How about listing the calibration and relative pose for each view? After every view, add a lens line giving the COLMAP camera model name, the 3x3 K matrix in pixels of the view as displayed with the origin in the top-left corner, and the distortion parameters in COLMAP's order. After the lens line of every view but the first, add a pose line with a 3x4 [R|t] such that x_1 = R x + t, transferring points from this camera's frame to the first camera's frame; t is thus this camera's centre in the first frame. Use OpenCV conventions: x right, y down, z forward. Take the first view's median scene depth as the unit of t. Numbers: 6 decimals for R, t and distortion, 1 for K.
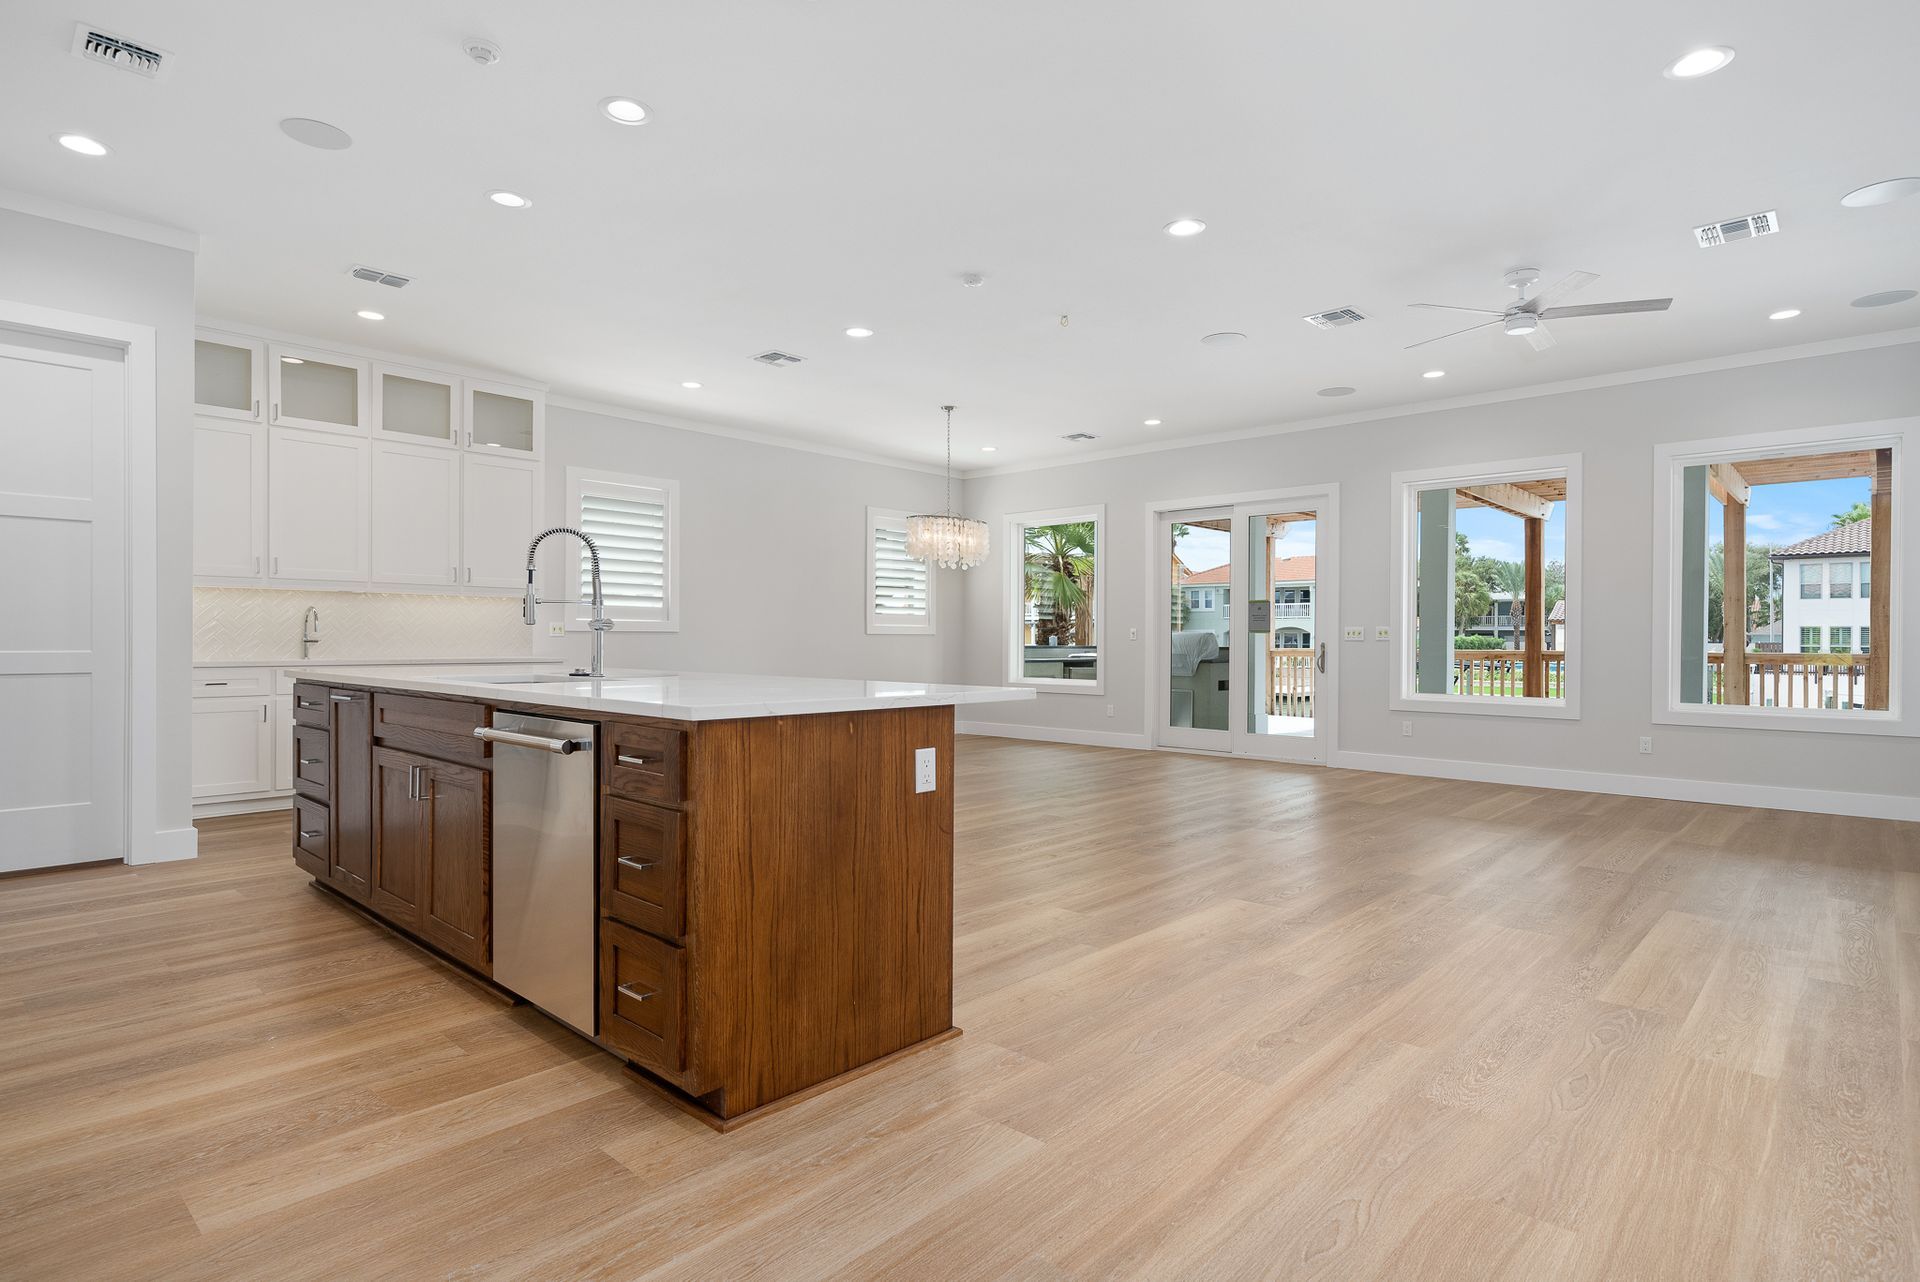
lens RADIAL K [[976.8, 0, 958.7], [0, 976.8, 643.8], [0, 0, 1]] dist [-0.002837, 0.000038]
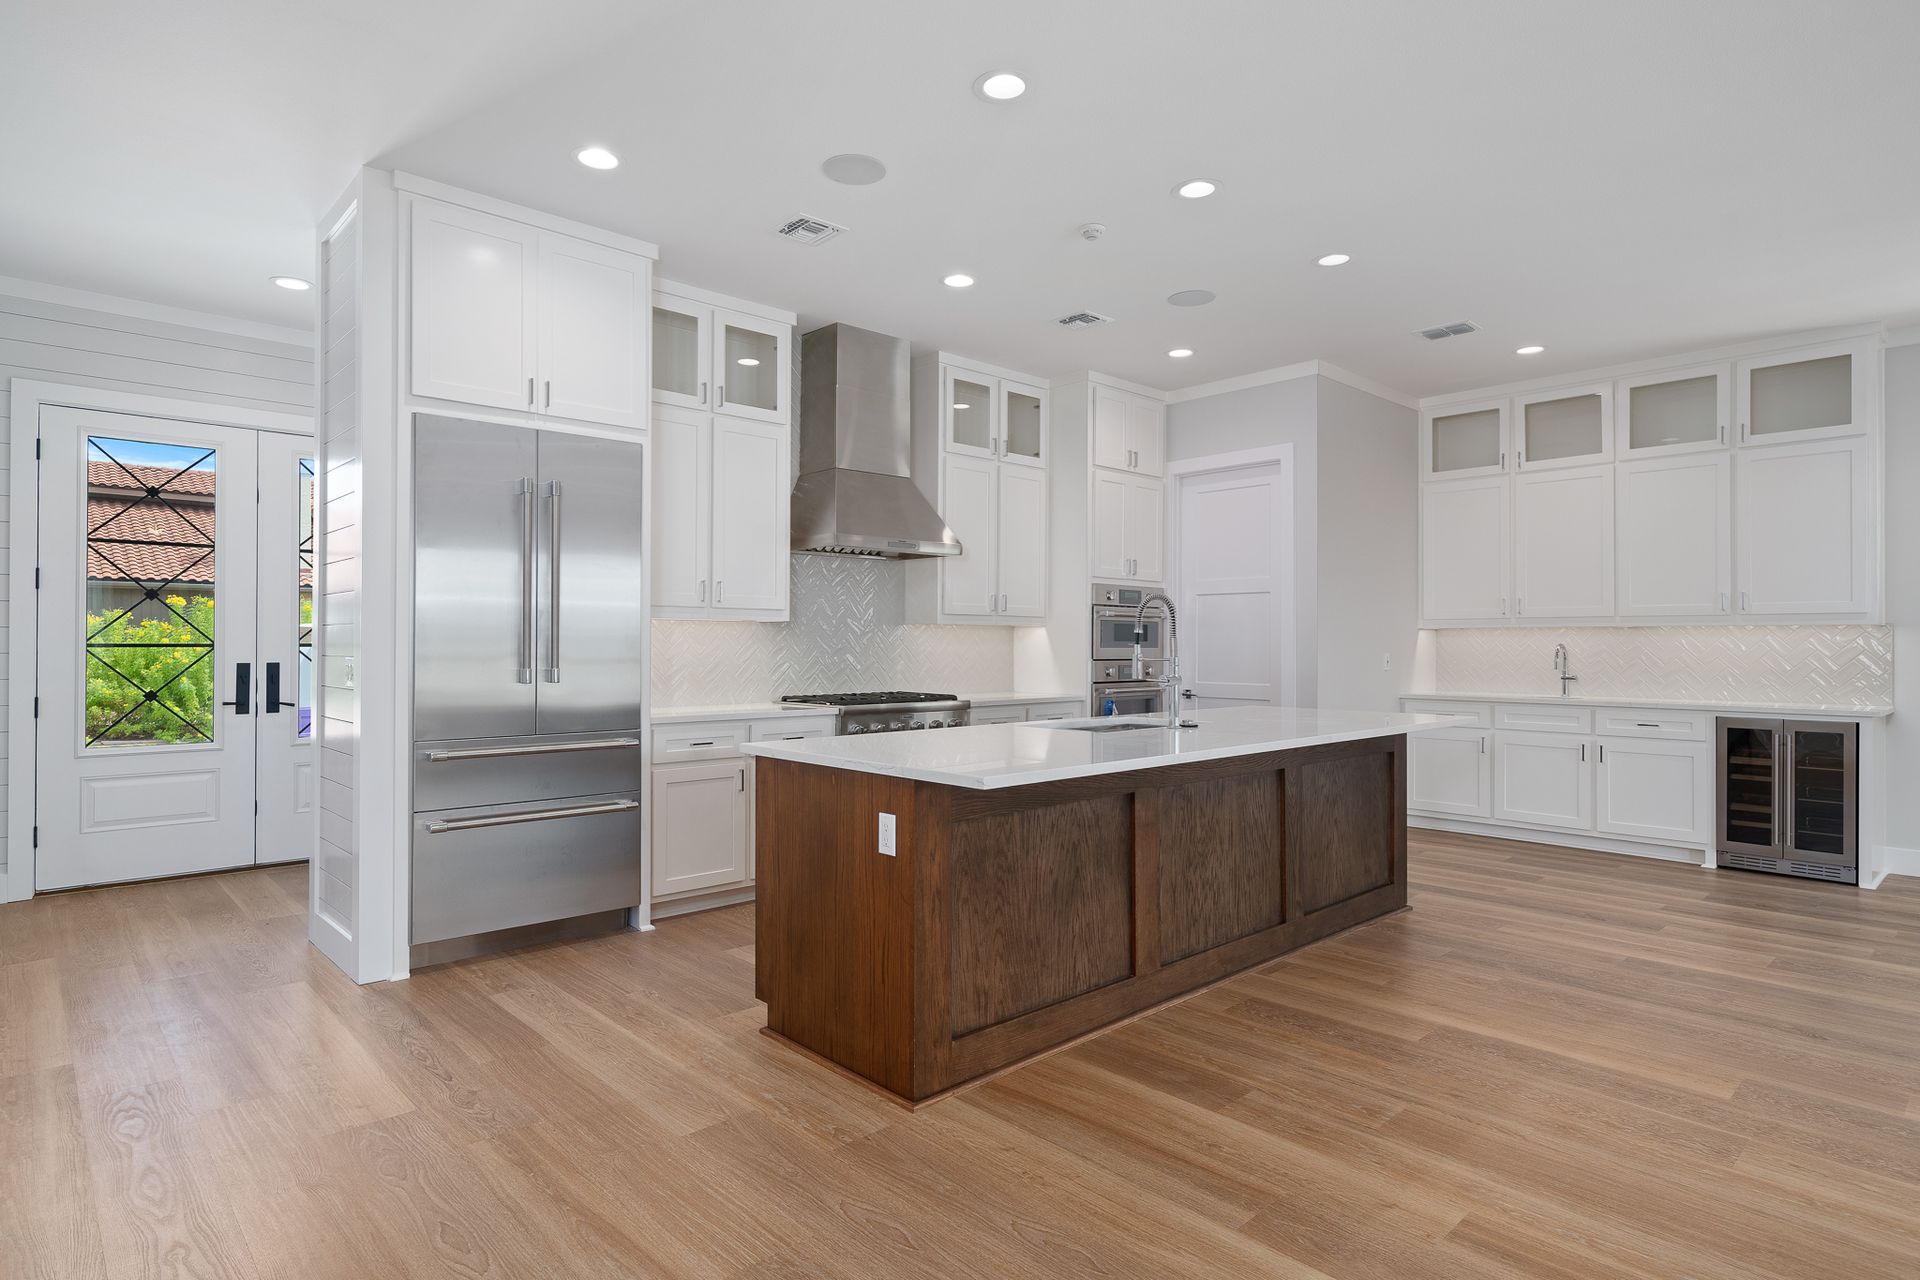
lens RADIAL K [[1017.1, 0, 953.1], [0, 1017.1, 639.5], [0, 0, 1]] dist [-0.000032, -0.000302]
pose [[-0.061689, -0.008735, -0.998057, 0.930798], [-0.008357, 0.999931, -0.008235, -0.064243], [0.998060, 0.007833, -0.061758, 0.991725]]
